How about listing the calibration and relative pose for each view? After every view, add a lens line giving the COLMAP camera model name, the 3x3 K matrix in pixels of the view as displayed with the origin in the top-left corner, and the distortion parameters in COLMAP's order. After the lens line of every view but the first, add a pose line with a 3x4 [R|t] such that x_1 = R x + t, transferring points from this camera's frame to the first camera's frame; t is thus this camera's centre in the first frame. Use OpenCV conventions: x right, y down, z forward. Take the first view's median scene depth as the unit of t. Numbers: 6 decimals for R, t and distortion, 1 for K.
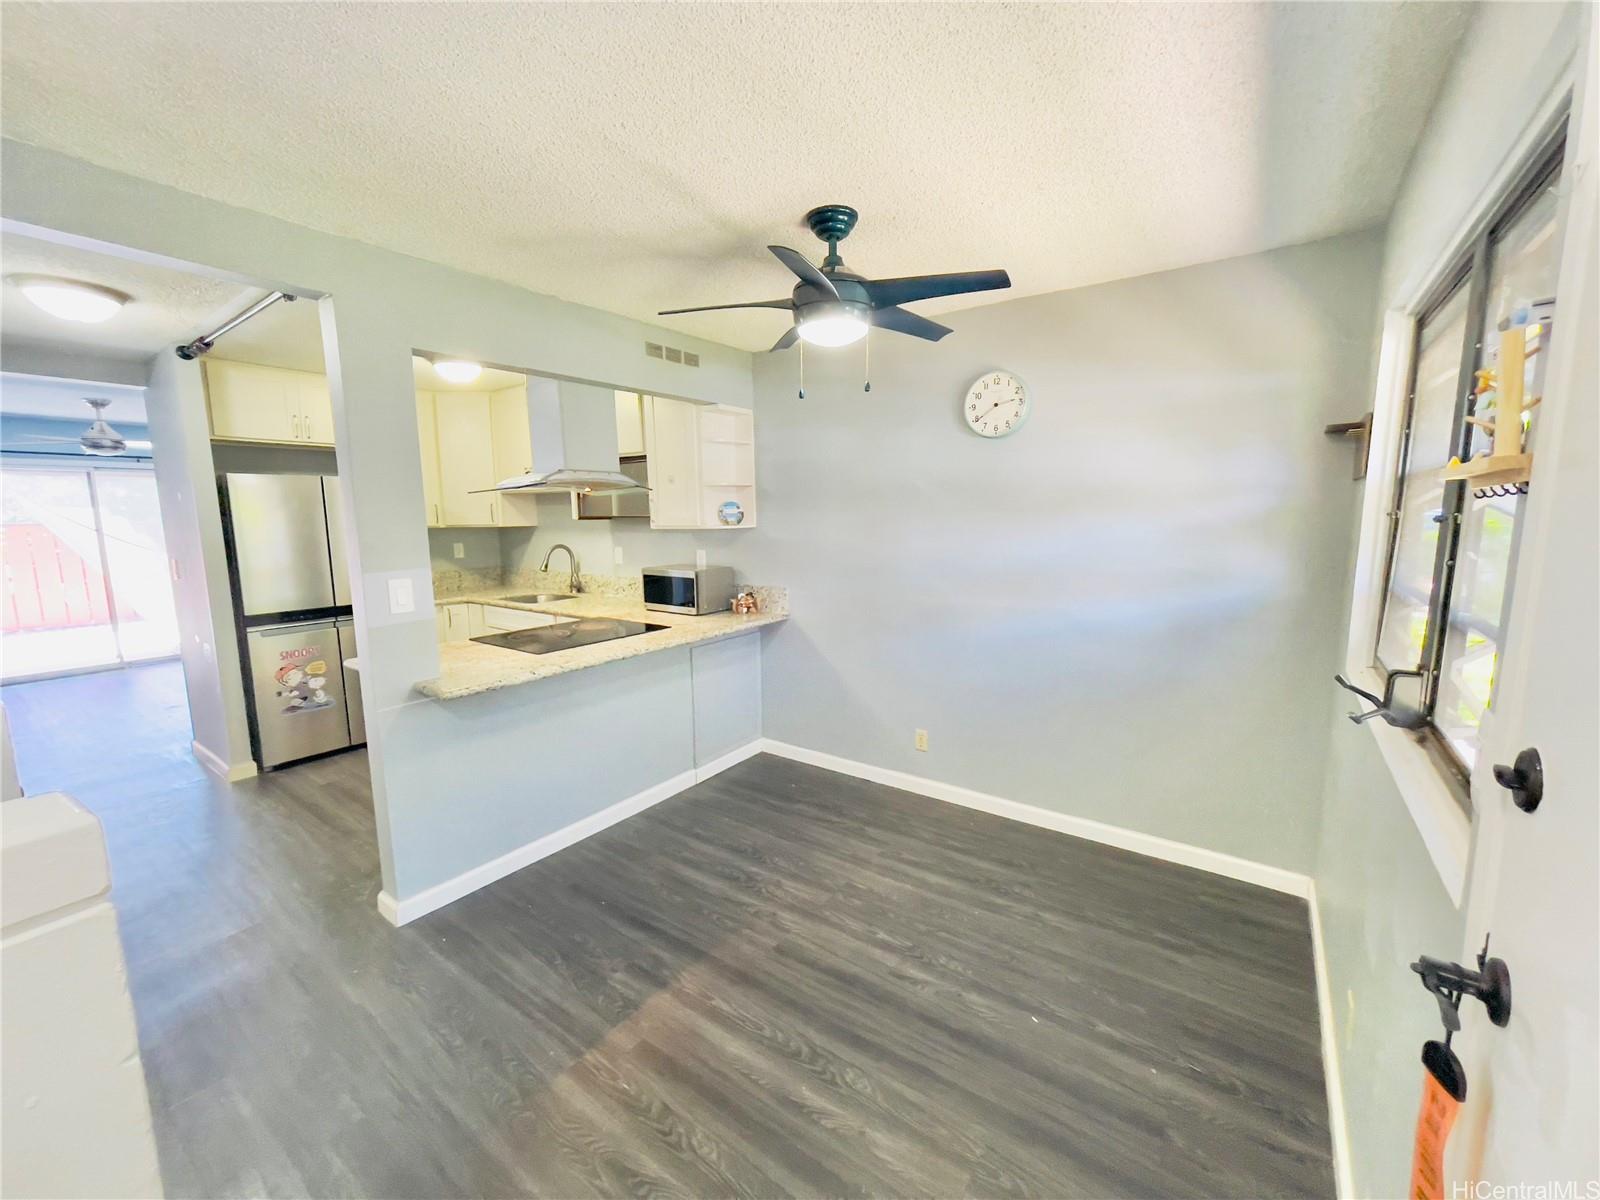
lens RADIAL K [[644.7, 0, 789.9], [0, 644.7, 605.2], [0, 0, 1]] dist [-0.000046, -0.000169]
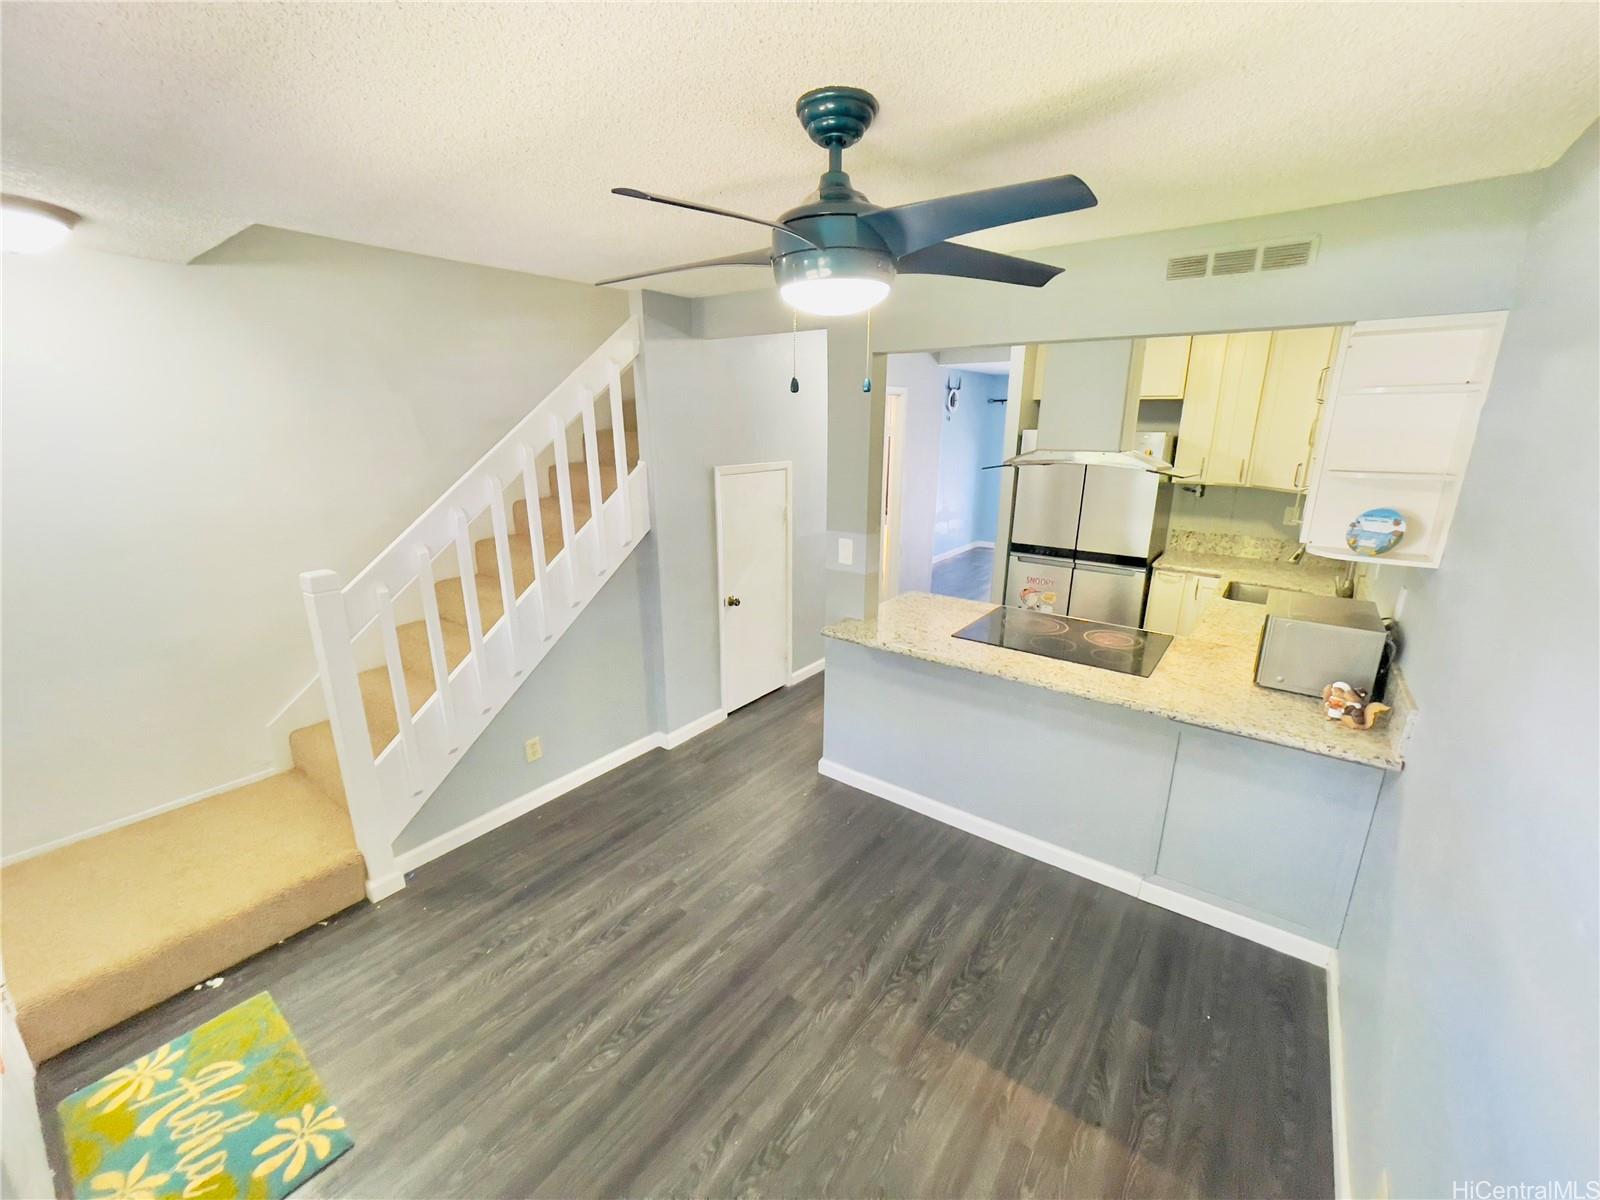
lens RADIAL K [[647.9, 0, 795.9], [0, 647.9, 600.4], [0, 0, 1]] dist [-0.023002, 0.007544]
pose [[-0.005958, 0.278735, -0.960349, 0.481722], [-0.146427, 0.949772, 0.276574, -0.187154], [0.989204, 0.142269, 0.035155, 0.603337]]
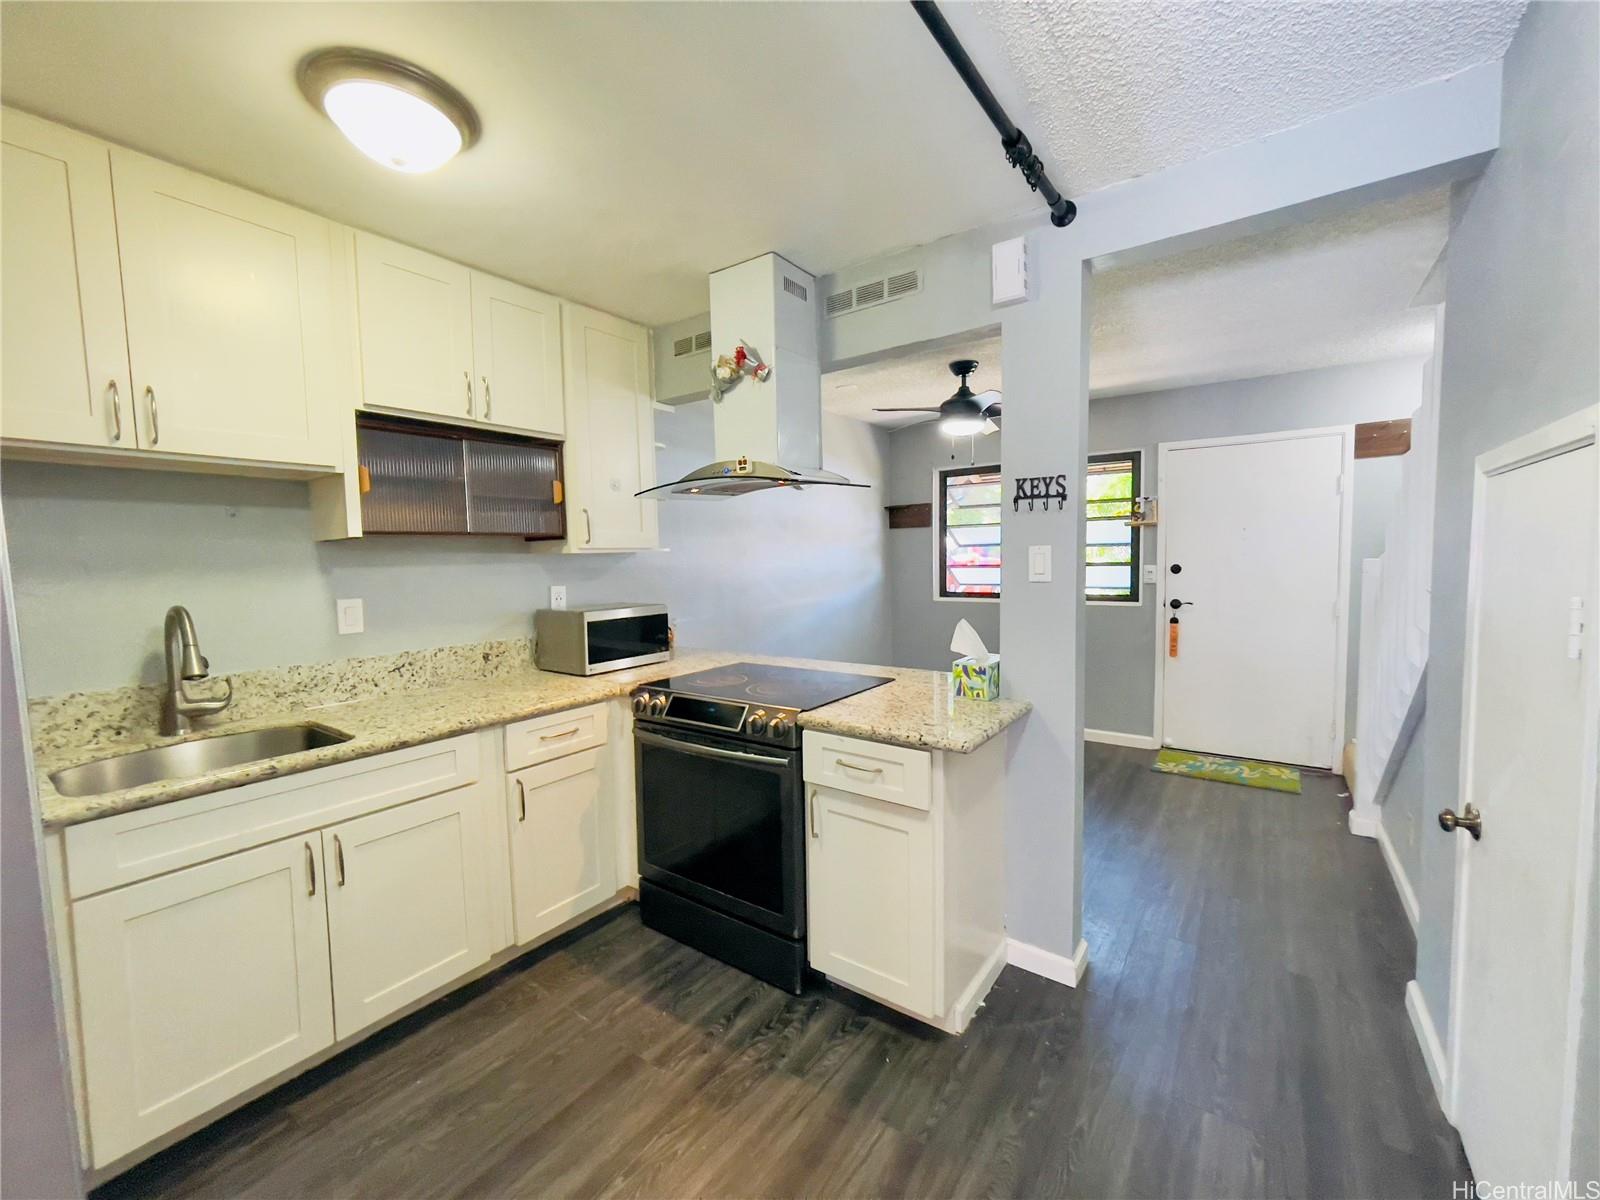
lens RADIAL K [[647.6, 0, 796.8], [0, 647.6, 600.9], [0, 0, 1]] dist [-0.019867, 0.008869]
pose [[-0.012192, -0.055483, 0.998385, -1.045307], [0.162007, 0.985158, 0.056726, -0.085522], [-0.986714, 0.162437, -0.003023, 0.930271]]
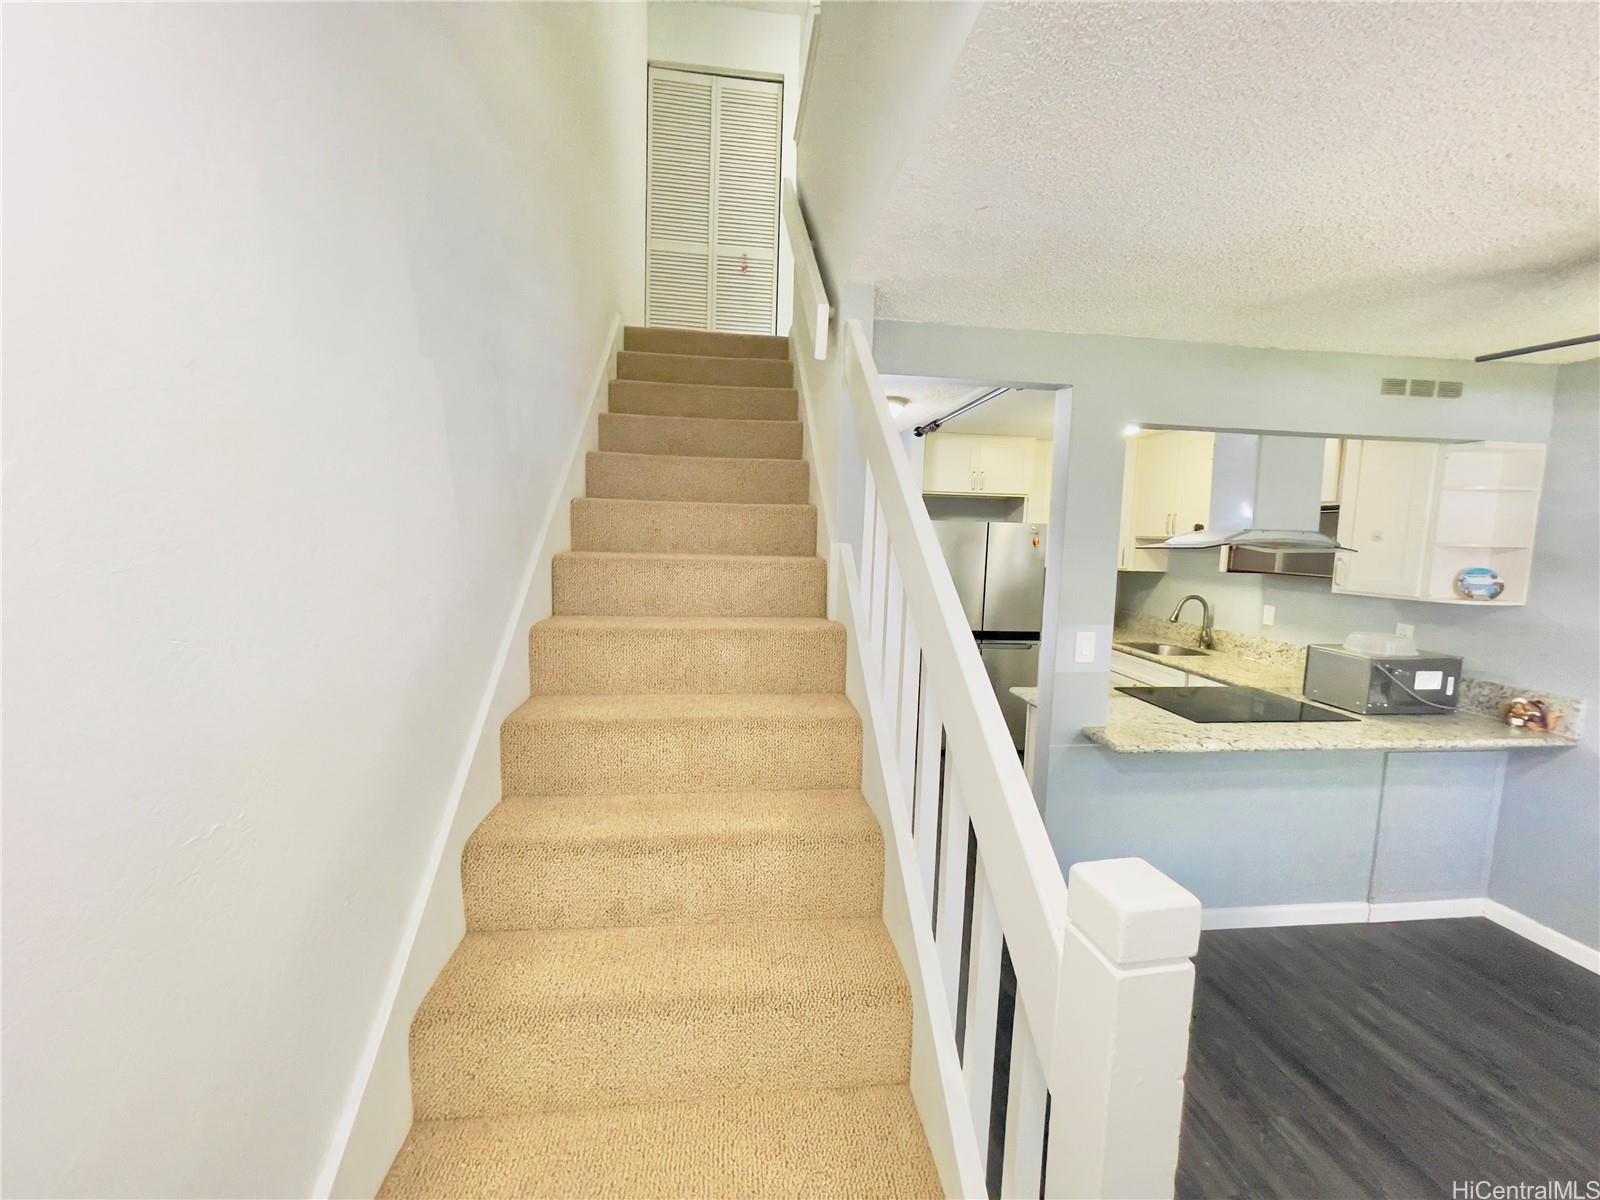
lens RADIAL K [[647.6, 0, 796.8], [0, 647.6, 600.9], [0, 0, 1]] dist [-0.019867, 0.008869]
pose [[0.680734, 0.106946, -0.724682, -0.102473], [-0.139644, 0.990089, 0.014938, -0.027884], [0.719097, 0.091029, 0.688922, -0.084968]]
